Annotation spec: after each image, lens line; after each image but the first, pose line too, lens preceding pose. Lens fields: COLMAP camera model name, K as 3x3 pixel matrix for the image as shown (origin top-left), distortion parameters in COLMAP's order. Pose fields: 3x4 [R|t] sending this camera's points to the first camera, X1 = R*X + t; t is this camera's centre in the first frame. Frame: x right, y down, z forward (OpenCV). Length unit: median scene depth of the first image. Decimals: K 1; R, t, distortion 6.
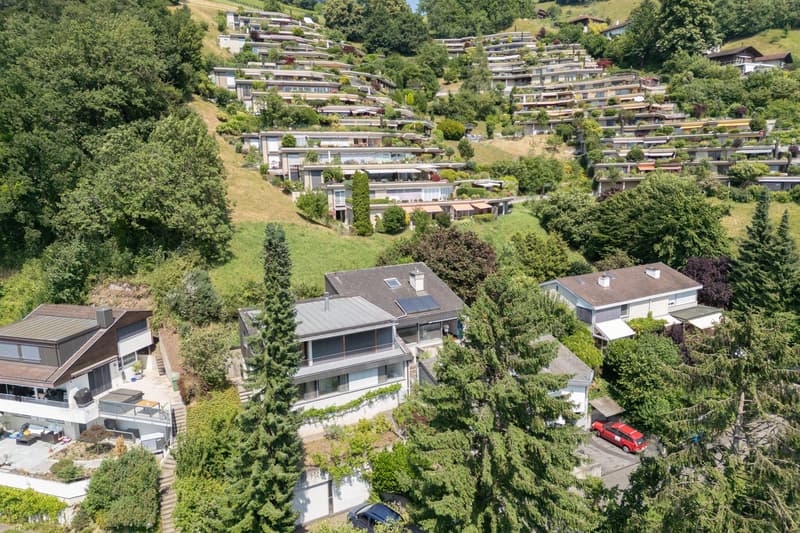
lens RADIAL K [[563.6, 0, 400.0], [0, 563.6, 266.5], [0, 0, 1]] dist [0.088695, -0.097620]
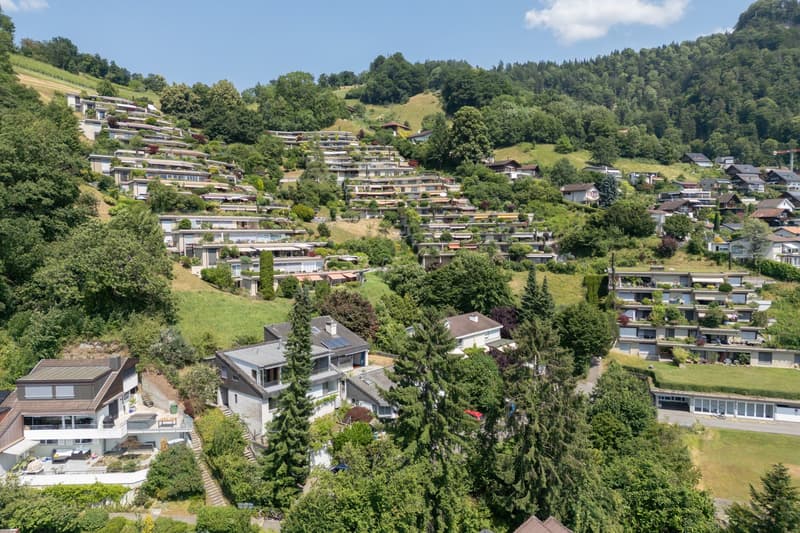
lens RADIAL K [[563.6, 0, 400.0], [0, 563.6, 266.5], [0, 0, 1]] dist [0.088695, -0.097620]
pose [[0.942763, -0.008664, 0.333350, -0.130169], [0.050058, 0.992012, -0.115788, 0.021125], [-0.329684, 0.125848, 0.935666, -0.191556]]
